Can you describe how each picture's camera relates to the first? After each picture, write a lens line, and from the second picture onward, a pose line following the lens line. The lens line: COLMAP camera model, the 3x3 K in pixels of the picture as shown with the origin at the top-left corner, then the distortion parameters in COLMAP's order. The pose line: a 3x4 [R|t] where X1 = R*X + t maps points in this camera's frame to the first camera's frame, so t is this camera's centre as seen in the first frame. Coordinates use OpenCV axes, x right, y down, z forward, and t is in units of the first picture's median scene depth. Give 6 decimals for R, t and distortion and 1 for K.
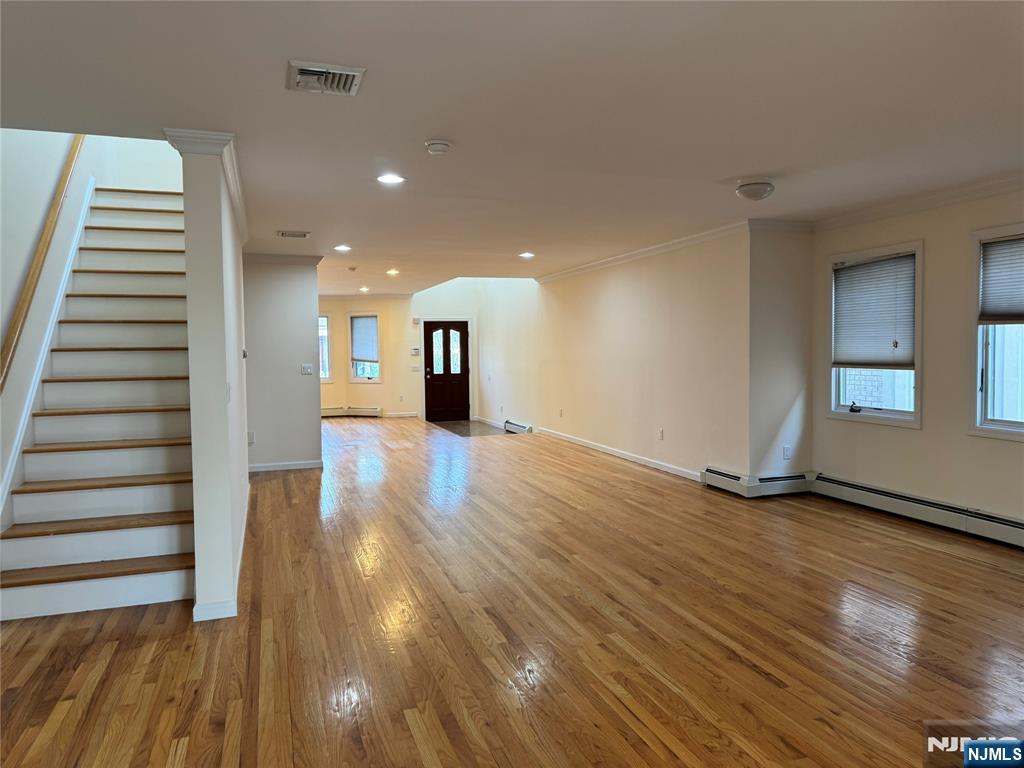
lens RADIAL K [[708.5, 0, 511.9], [0, 708.5, 381.1], [0, 0, 1]] dist [0.113351, -0.175111]
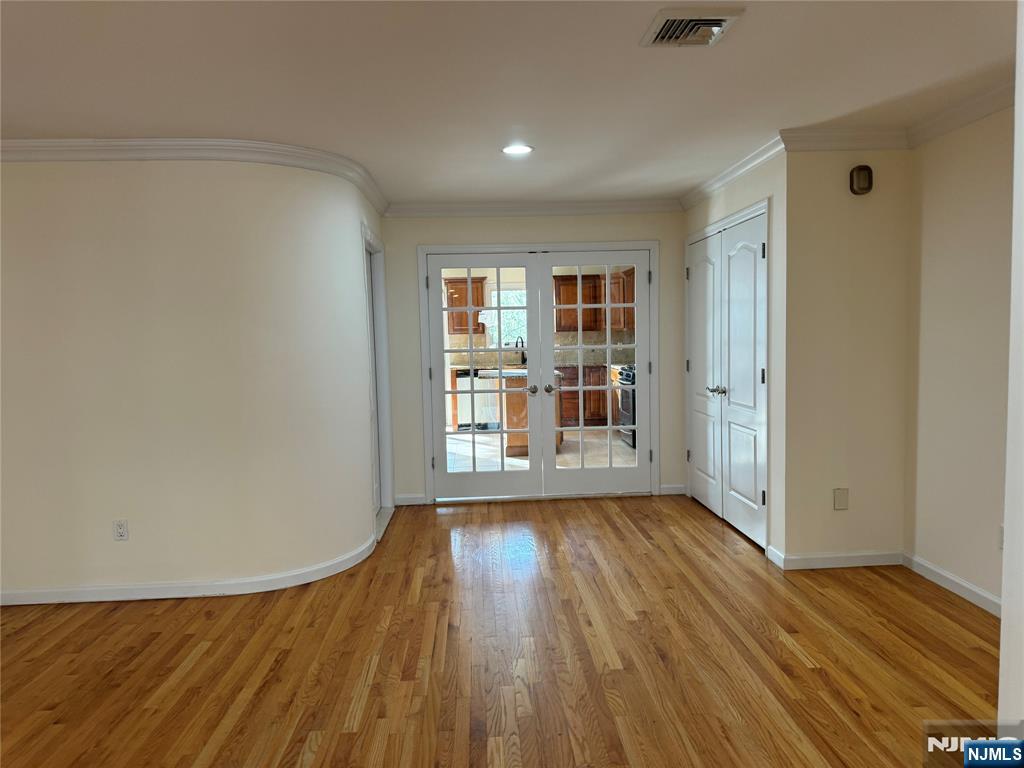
lens RADIAL K [[708.5, 0, 511.9], [0, 708.5, 381.1], [0, 0, 1]] dist [0.113351, -0.175111]
pose [[-0.959582, 0.018104, 0.280845, -0.269643], [0.051734, 0.992270, 0.112800, -0.097591], [-0.276632, 0.122770, -0.953101, 1.808855]]
